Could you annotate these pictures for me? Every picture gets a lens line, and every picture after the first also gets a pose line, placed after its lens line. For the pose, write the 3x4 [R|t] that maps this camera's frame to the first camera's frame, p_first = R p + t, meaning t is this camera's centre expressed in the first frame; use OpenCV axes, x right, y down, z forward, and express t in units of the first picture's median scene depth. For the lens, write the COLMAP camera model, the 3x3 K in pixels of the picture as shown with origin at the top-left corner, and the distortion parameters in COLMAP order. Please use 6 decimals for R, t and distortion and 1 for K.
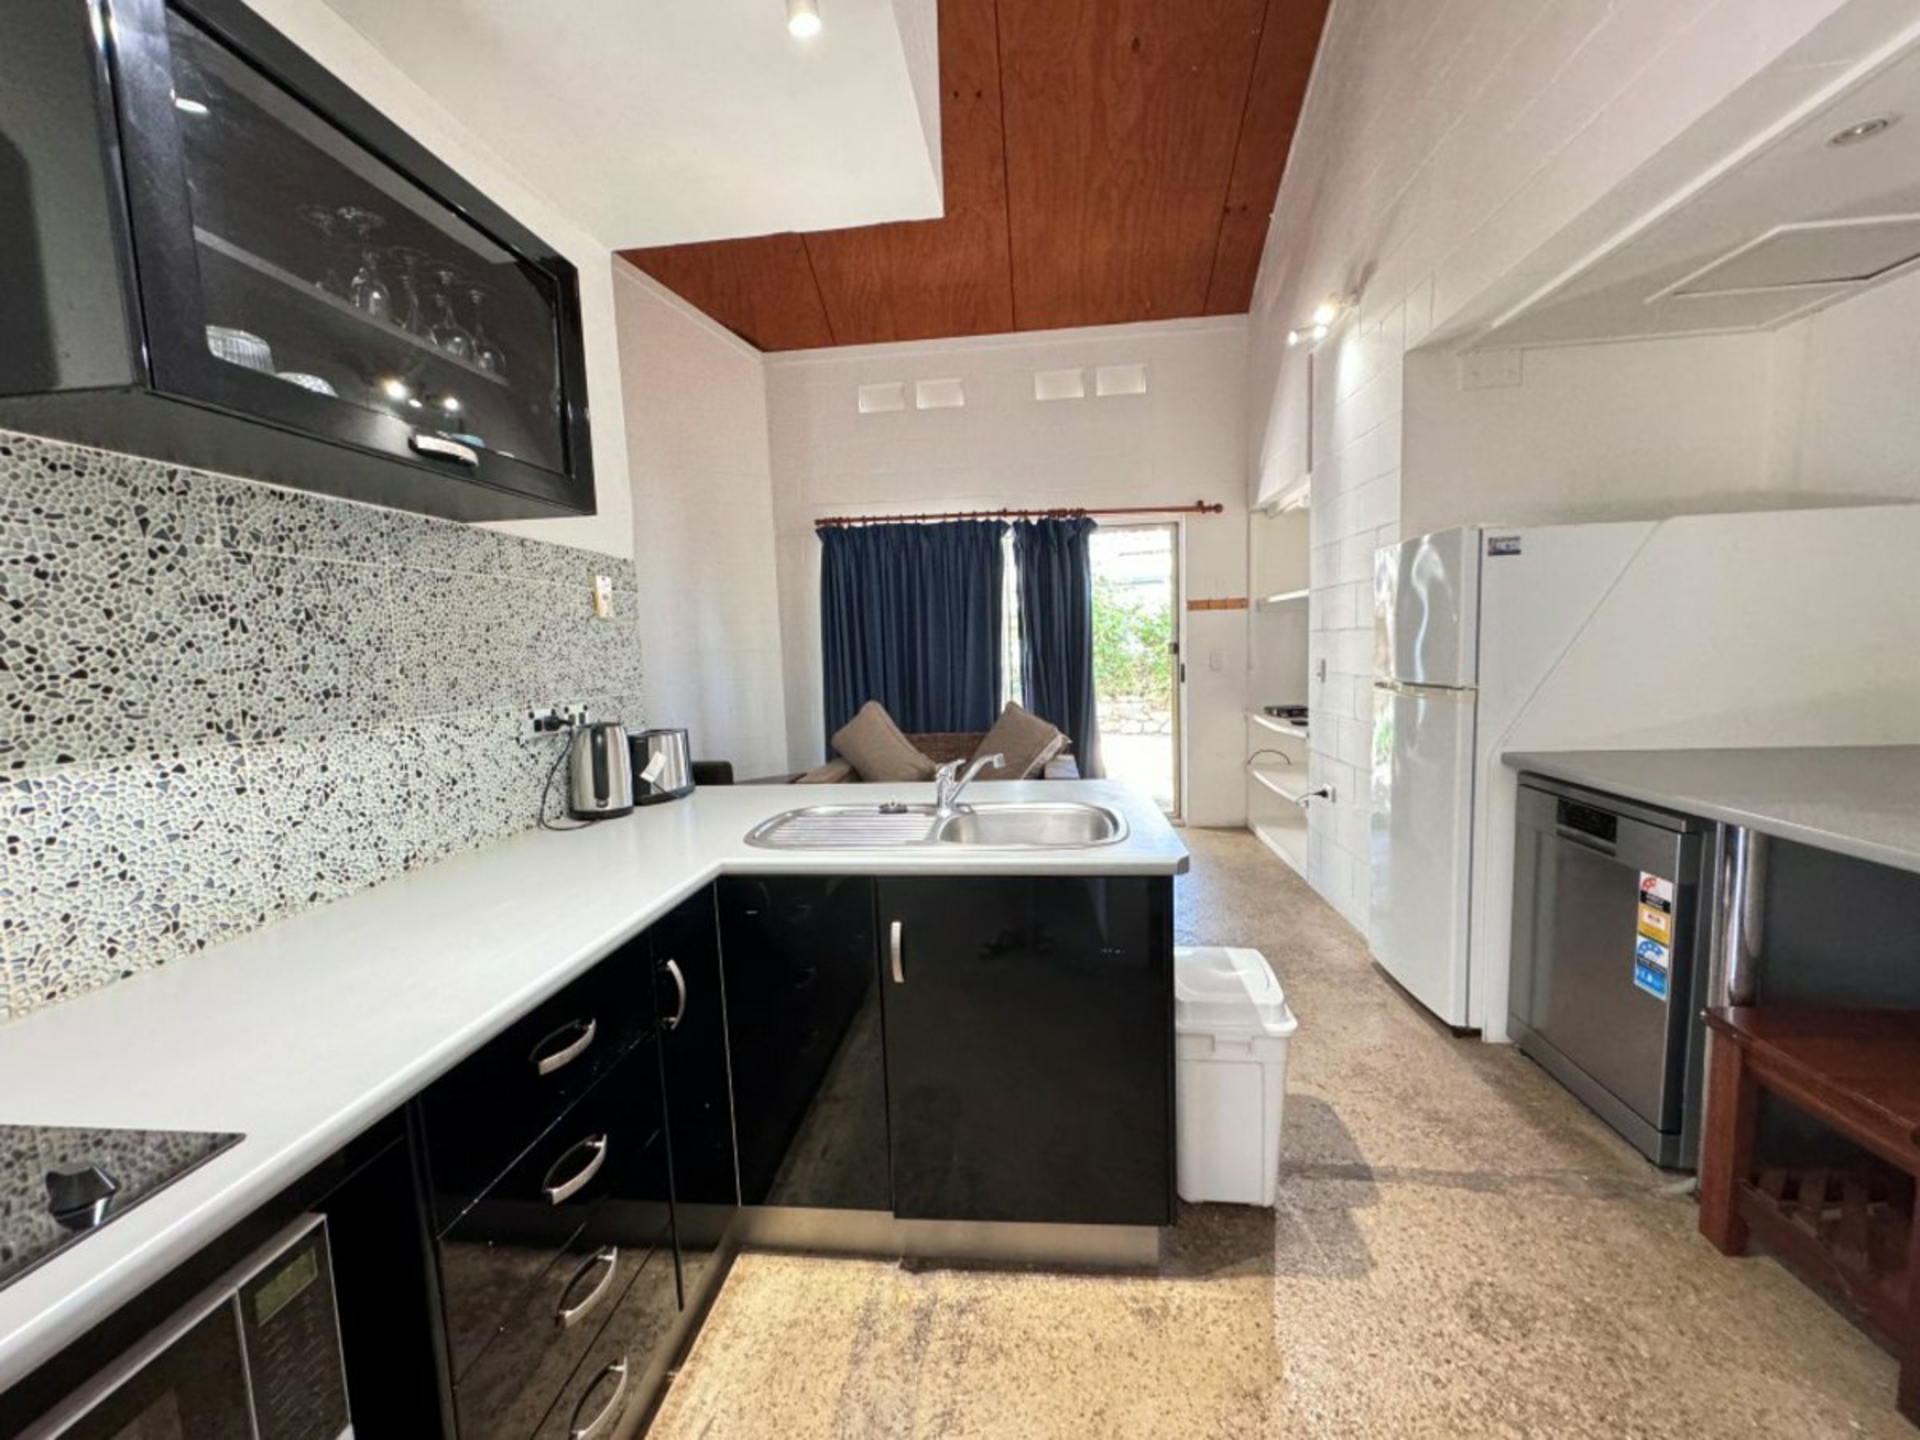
lens RADIAL K [[763.7, 0, 962.4], [0, 763.7, 718.2], [0, 0, 1]] dist [-0.003643, 0.000078]
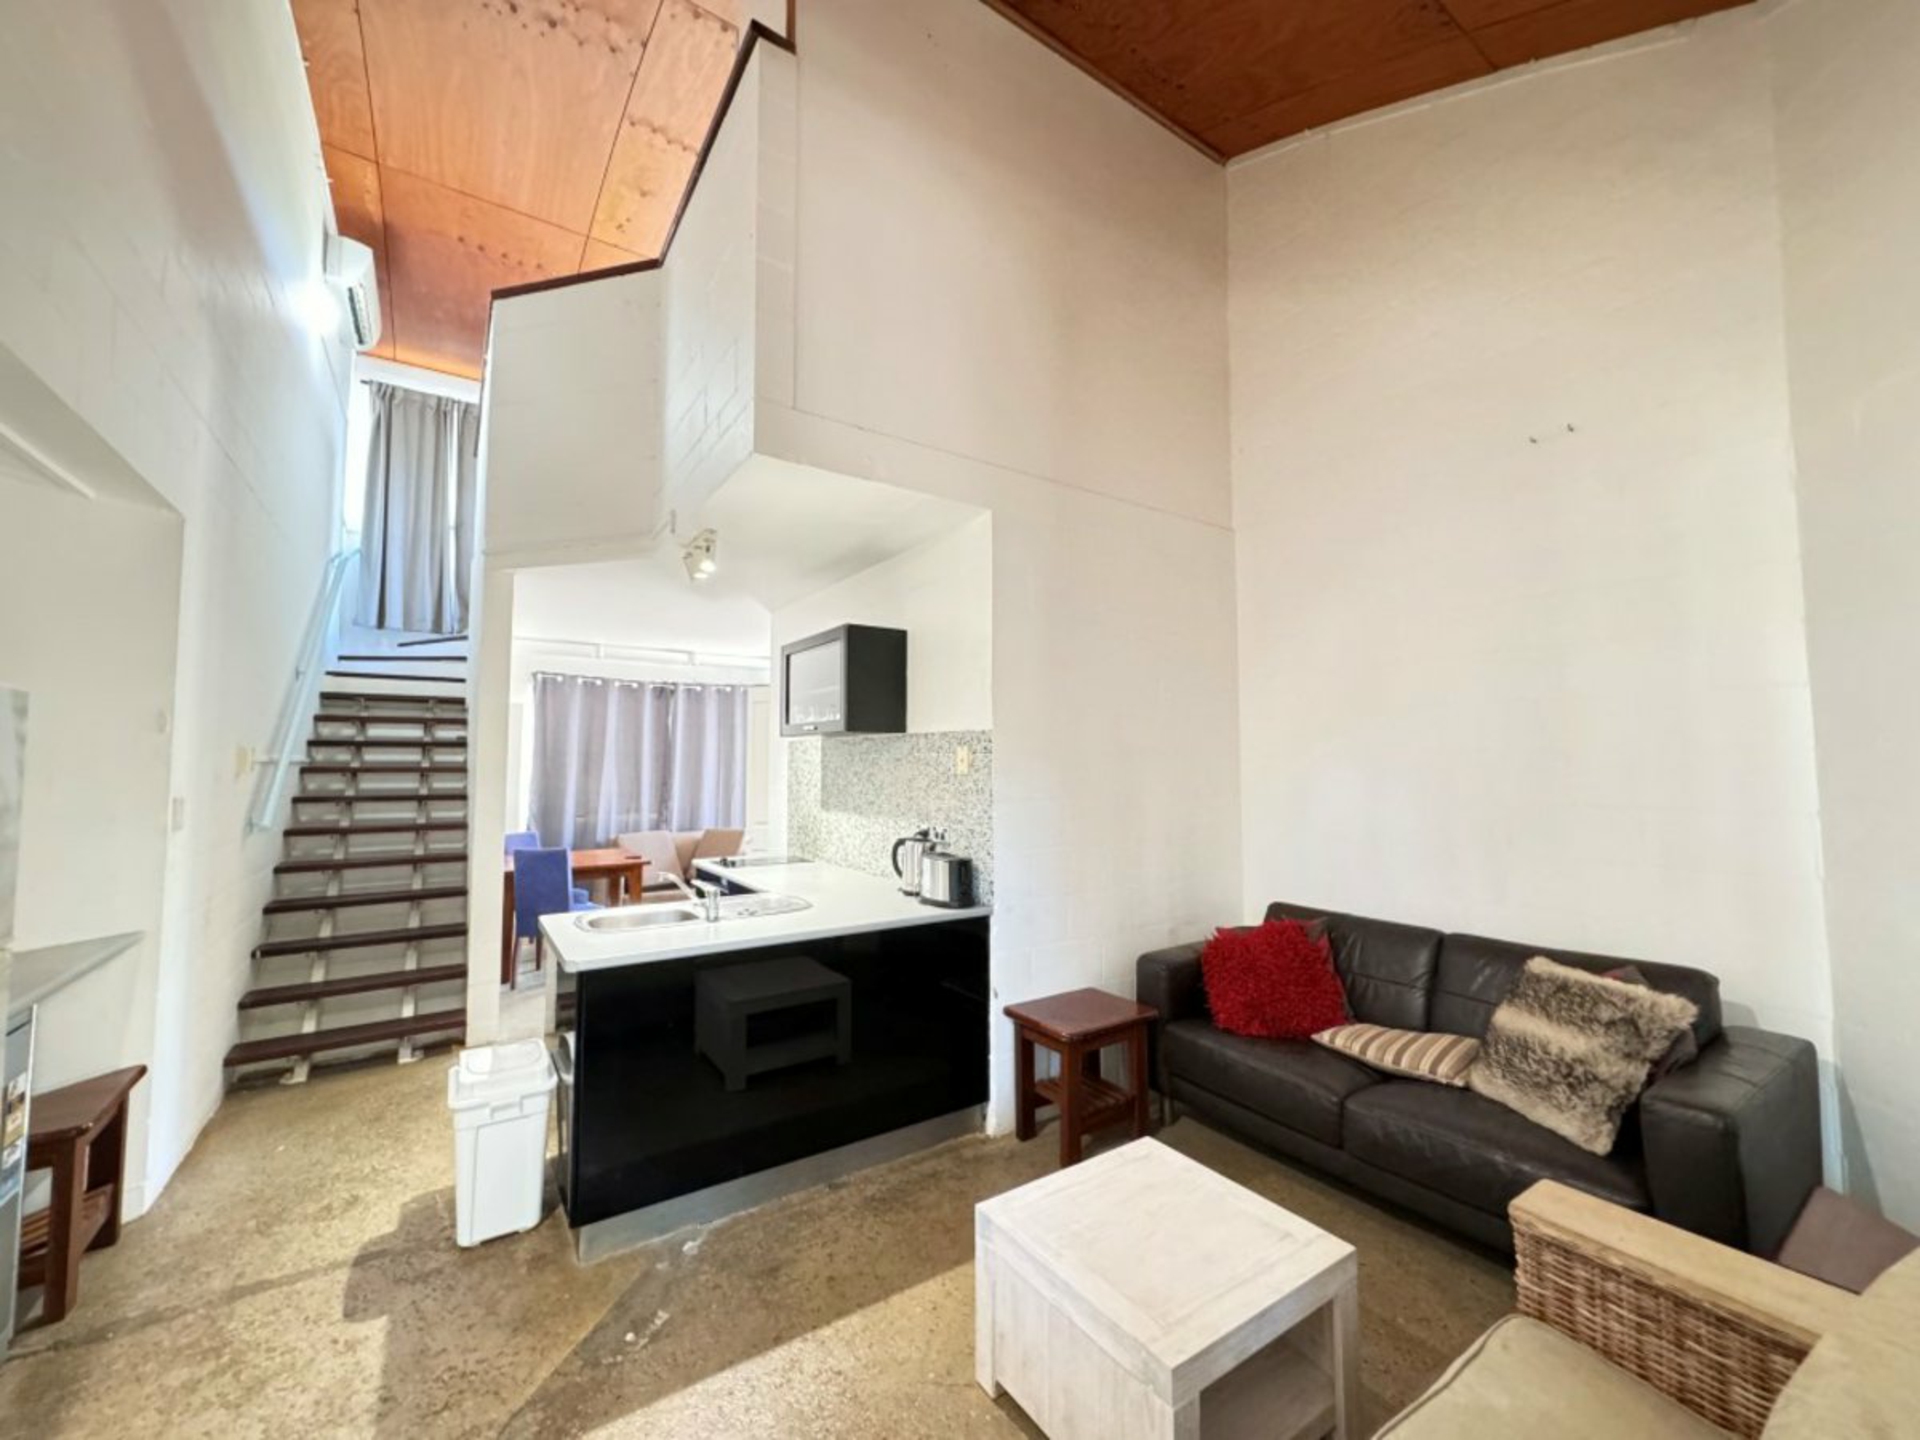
lens RADIAL K [[763.7, 0, 962.1], [0, 763.7, 717.4], [0, 0, 1]] dist [-0.003643, 0.000078]
pose [[-0.764597, -0.001476, -0.644507, 0.192781], [-0.035101, 0.998609, 0.039354, -0.118117], [0.643552, 0.052713, -0.763585, 0.836660]]
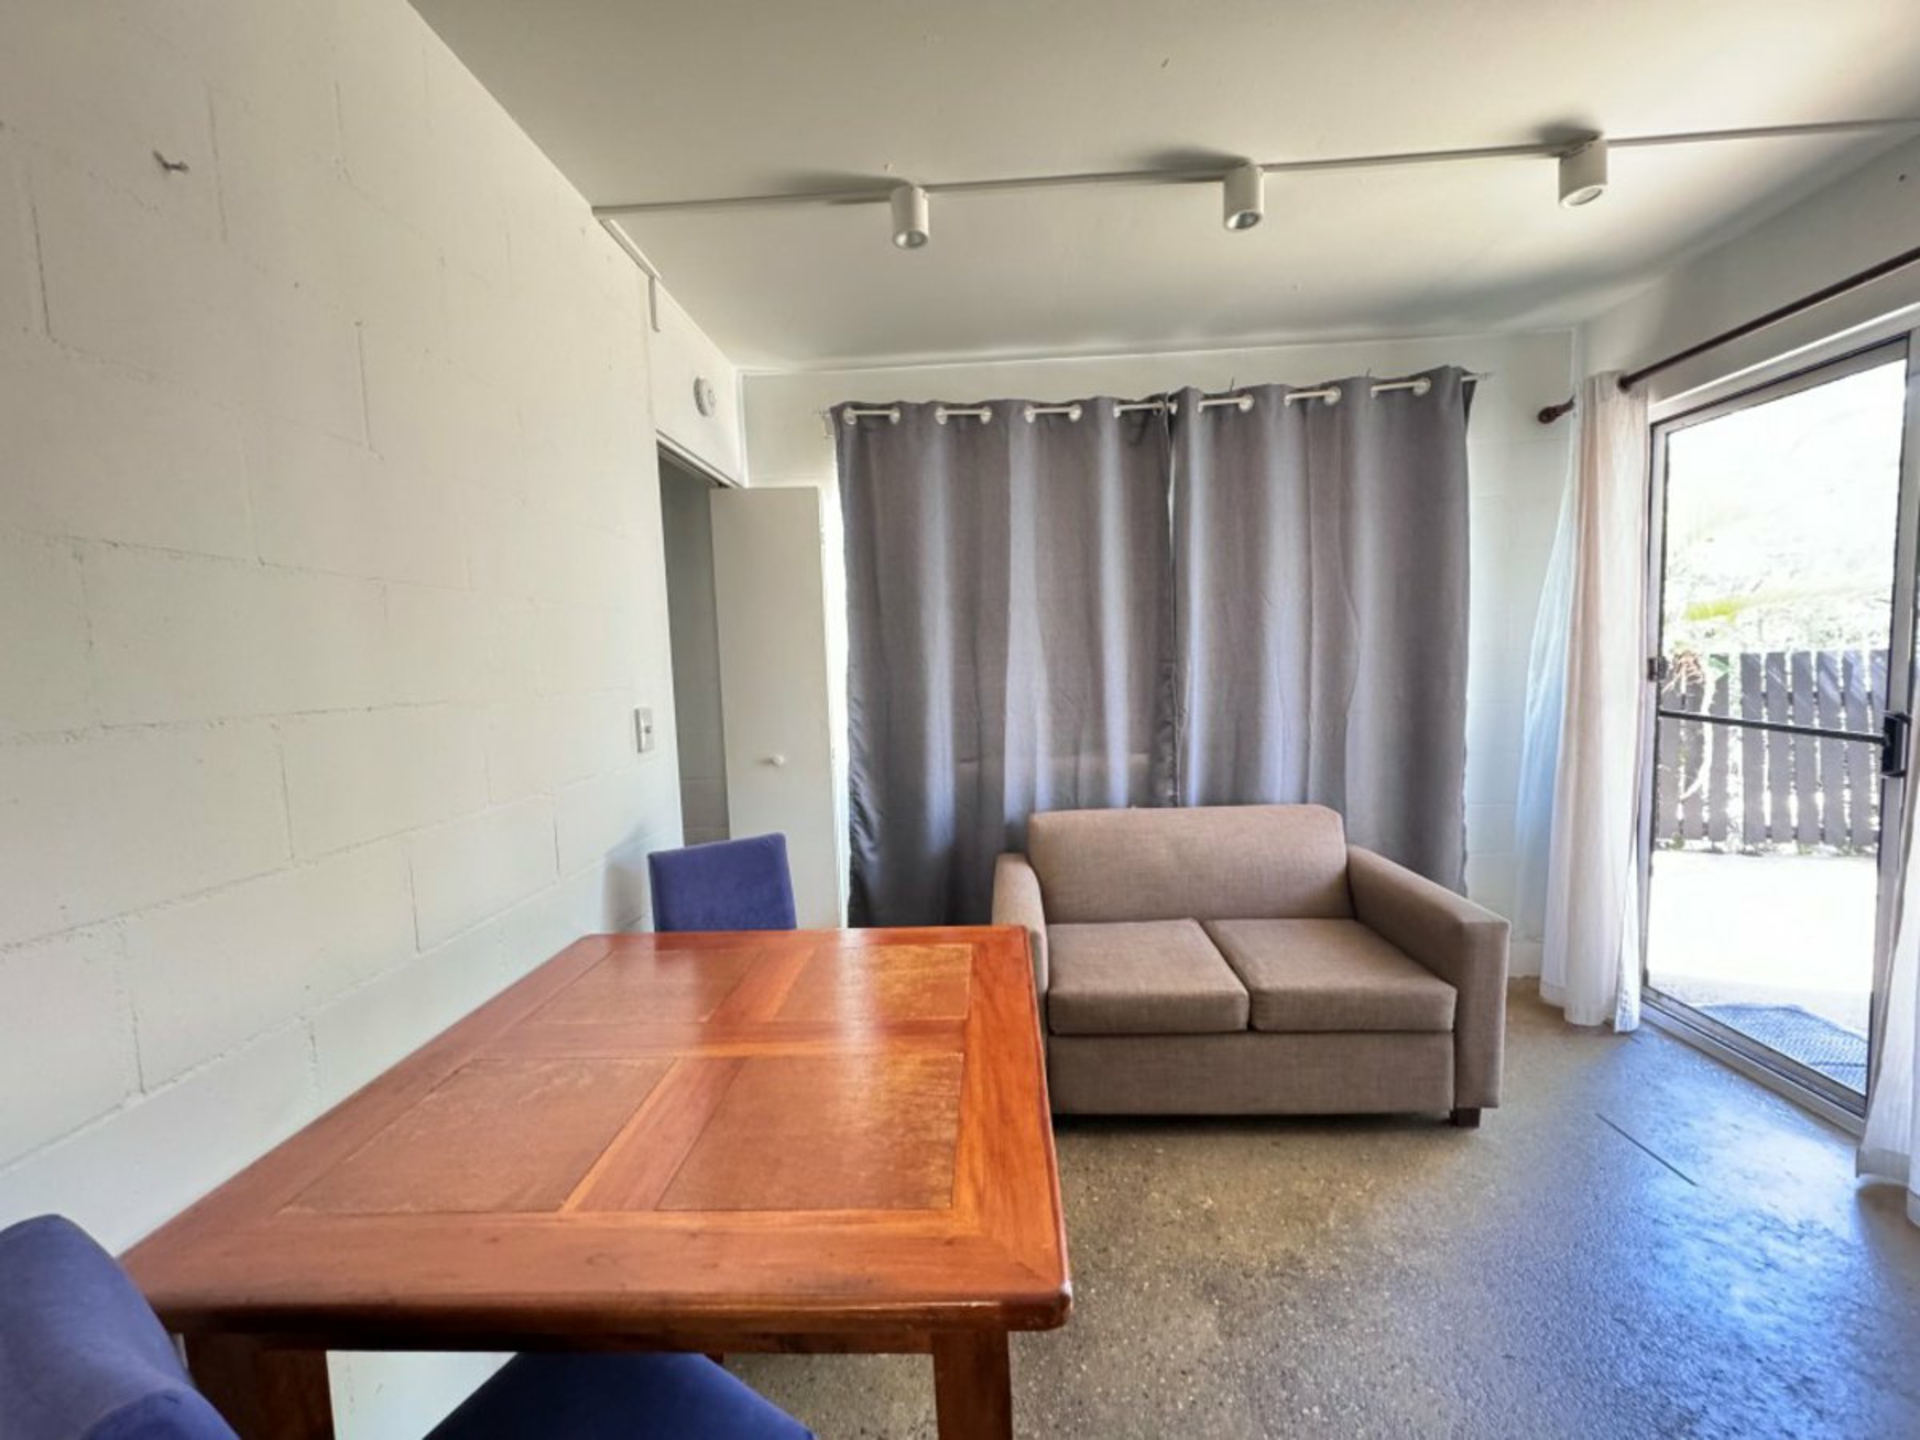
lens RADIAL K [[763.7, 0, 960.3], [0, 763.7, 718.2], [0, 0, 1]] dist [-0.003643, 0.000078]
pose [[-0.994698, 0.084252, -0.058976, 0.142493], [0.071991, 0.979958, 0.185743, -0.099316], [0.073444, 0.180513, -0.980827, 0.691223]]
